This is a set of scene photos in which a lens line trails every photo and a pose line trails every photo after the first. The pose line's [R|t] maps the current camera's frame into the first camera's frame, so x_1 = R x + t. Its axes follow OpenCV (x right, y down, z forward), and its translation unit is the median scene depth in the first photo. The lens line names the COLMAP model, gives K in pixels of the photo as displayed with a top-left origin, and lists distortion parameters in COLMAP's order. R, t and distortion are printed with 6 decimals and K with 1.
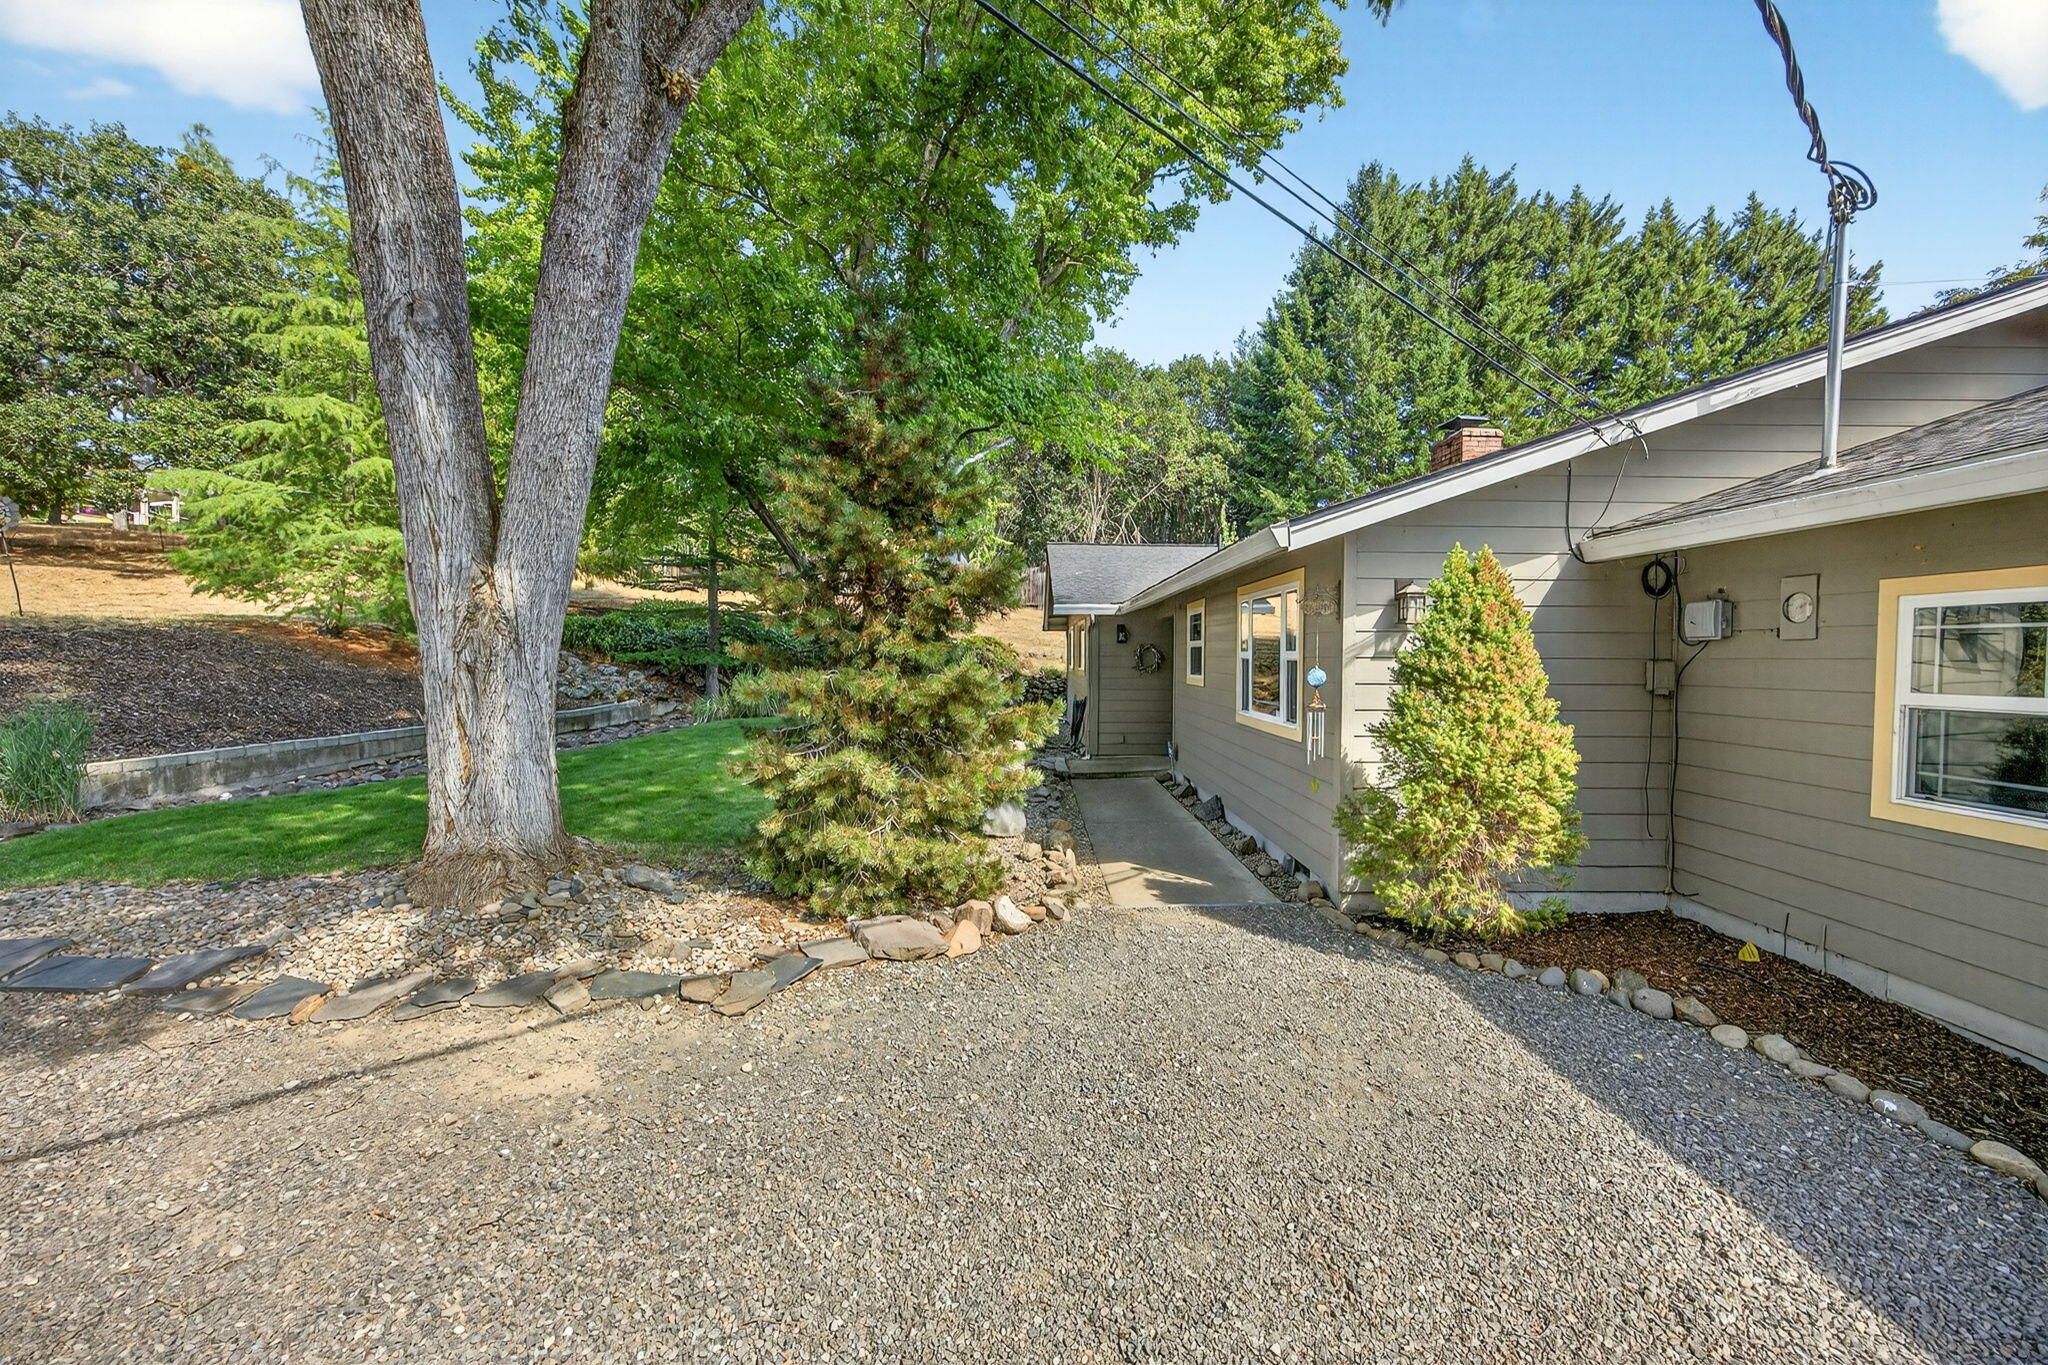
lens RADIAL K [[816.1, 0, 1039.1], [0, 816.1, 679.0], [0, 0, 1]] dist [-0.019713, 0.006135]
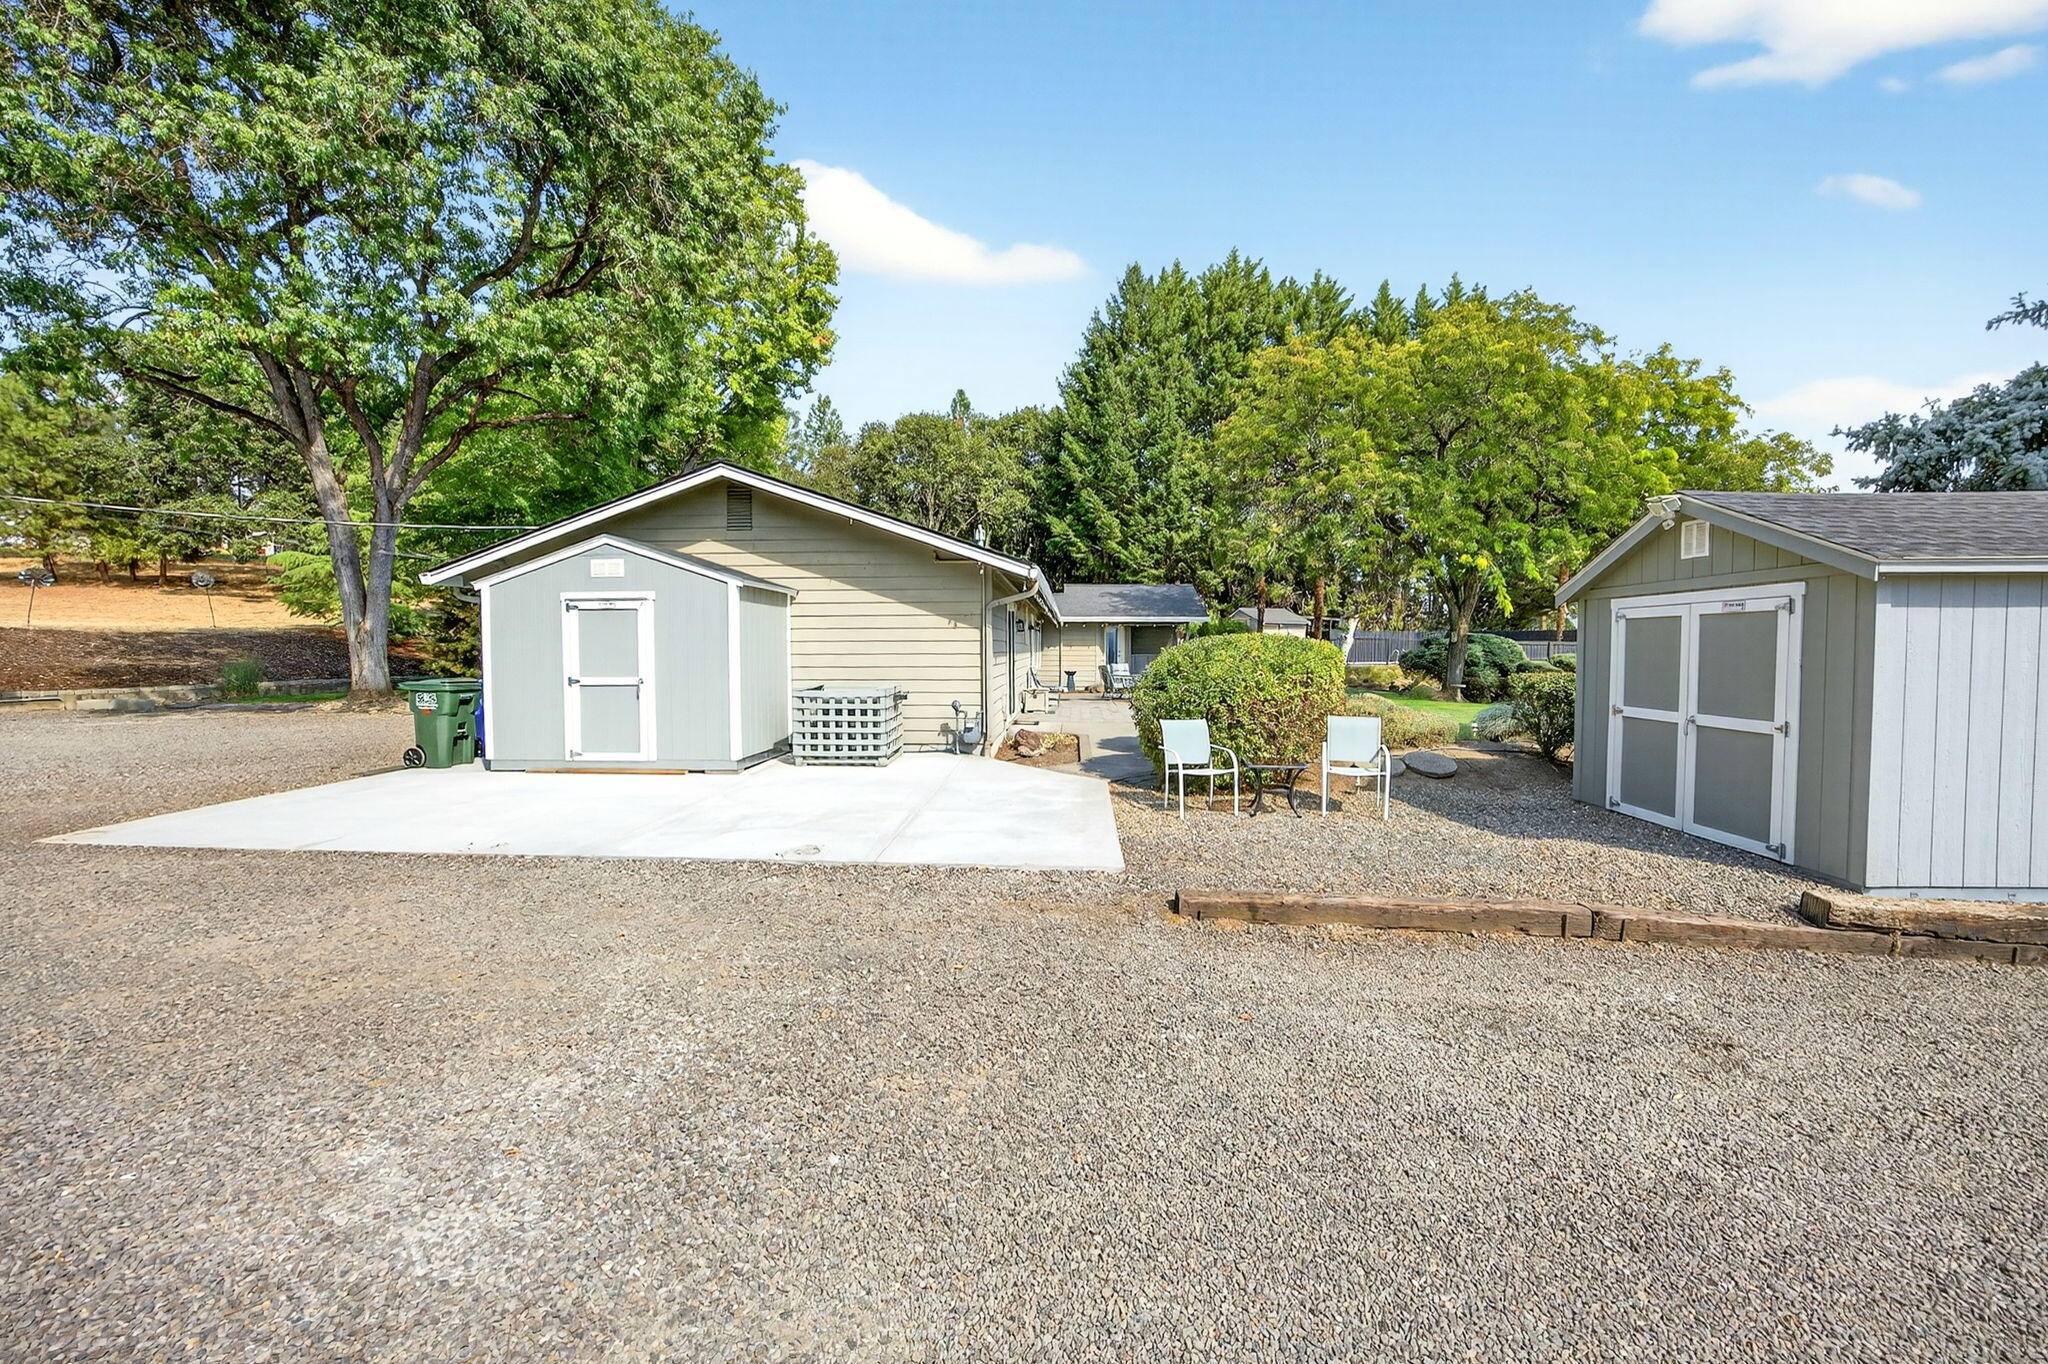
lens RADIAL K [[816.1, 0, 1050.8], [0, 816.1, 679.1], [0, 0, 1]] dist [-0.019713, 0.006135]
pose [[0.998794, -0.007018, -0.048590, 0.905265], [0.007442, 0.999936, 0.008548, 0.048349], [0.048527, -0.008900, 0.998782, -0.881763]]
